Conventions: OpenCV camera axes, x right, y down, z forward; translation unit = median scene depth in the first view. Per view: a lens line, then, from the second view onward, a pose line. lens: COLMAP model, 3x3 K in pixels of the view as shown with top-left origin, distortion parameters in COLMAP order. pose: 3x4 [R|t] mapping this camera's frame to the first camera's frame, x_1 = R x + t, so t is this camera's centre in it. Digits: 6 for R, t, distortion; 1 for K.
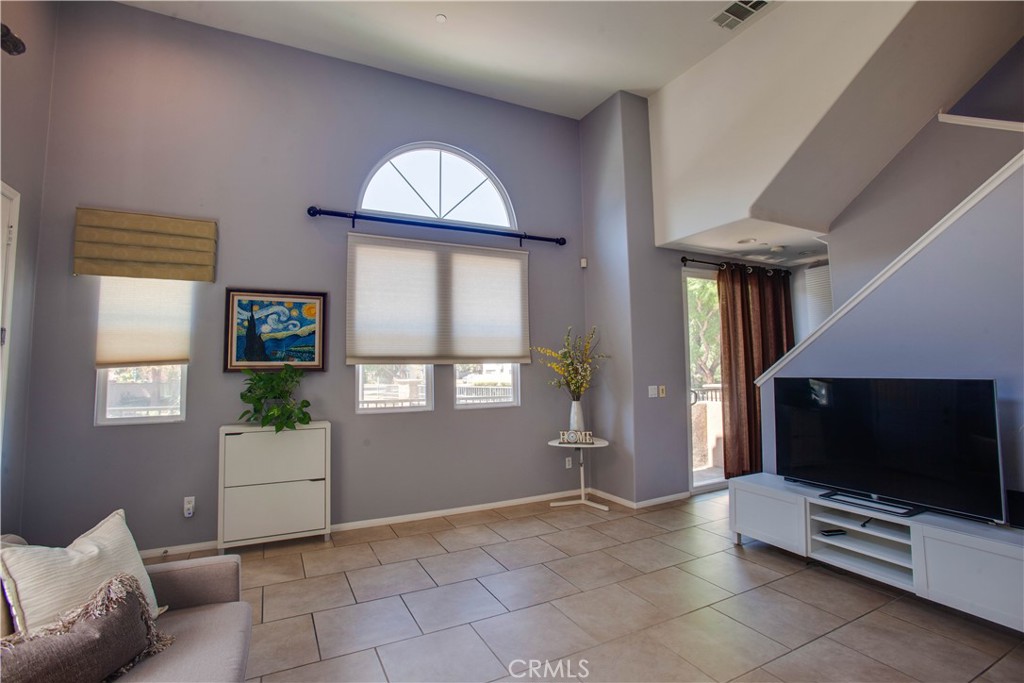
lens RADIAL K [[478.2, 0, 510.3], [0, 478.2, 332.0], [0, 0, 1]] dist [-0.082387, 0.031321]
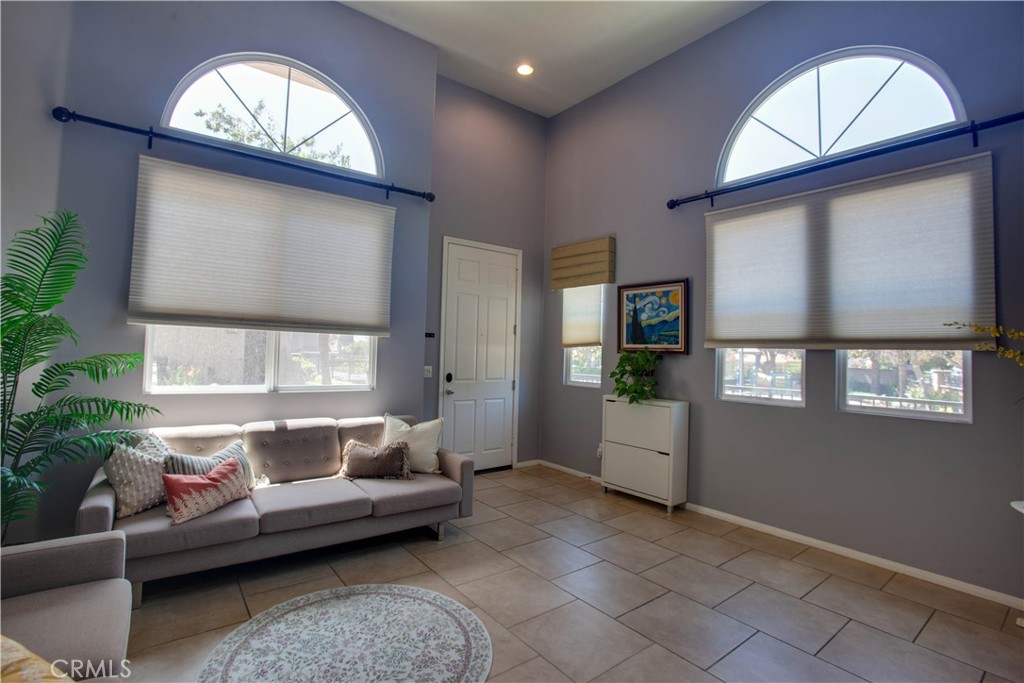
lens RADIAL K [[478.2, 0, 510.3], [0, 478.2, 332.0], [0, 0, 1]] dist [-0.082387, 0.031321]
pose [[0.184095, -0.020199, -0.982701, 0.579792], [0.047046, 0.998824, -0.011717, 0.029495], [0.981782, -0.044075, 0.184829, 0.444429]]
